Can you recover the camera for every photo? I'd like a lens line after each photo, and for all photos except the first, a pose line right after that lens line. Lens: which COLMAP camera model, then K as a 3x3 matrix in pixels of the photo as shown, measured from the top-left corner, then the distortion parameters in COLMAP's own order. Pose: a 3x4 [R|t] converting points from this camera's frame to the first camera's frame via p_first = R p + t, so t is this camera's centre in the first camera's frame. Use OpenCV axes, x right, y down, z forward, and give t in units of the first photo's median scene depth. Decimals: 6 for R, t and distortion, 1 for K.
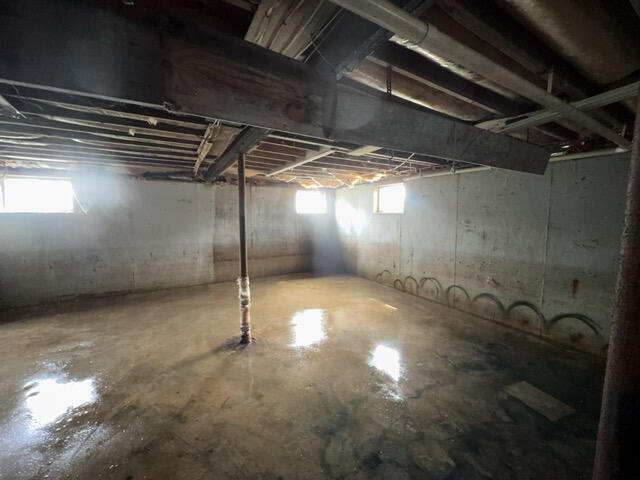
lens RADIAL K [[257.0, 0, 321.9], [0, 257.0, 238.4], [0, 0, 1]] dist [0.000115, -0.000099]
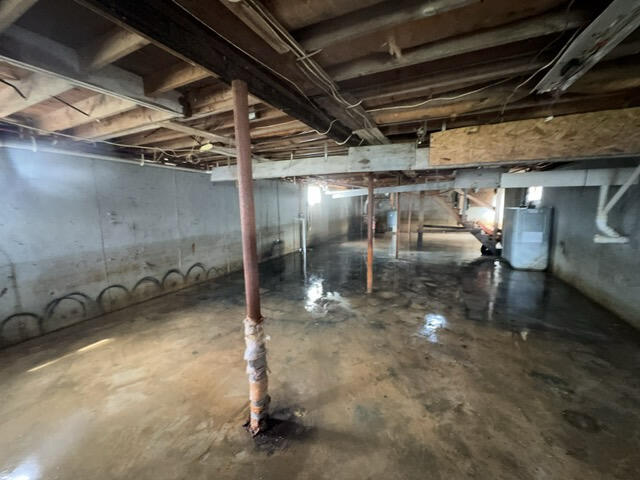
lens RADIAL K [[257.0, 0, 320.0], [0, 257.0, 240.0], [0, 0, 1]] dist [0.000115, -0.000099]
pose [[-0.557227, -0.109587, 0.823097, -0.779329], [0.091245, 0.977169, 0.191872, -0.100913], [-0.825332, 0.182019, -0.534506, 1.097344]]
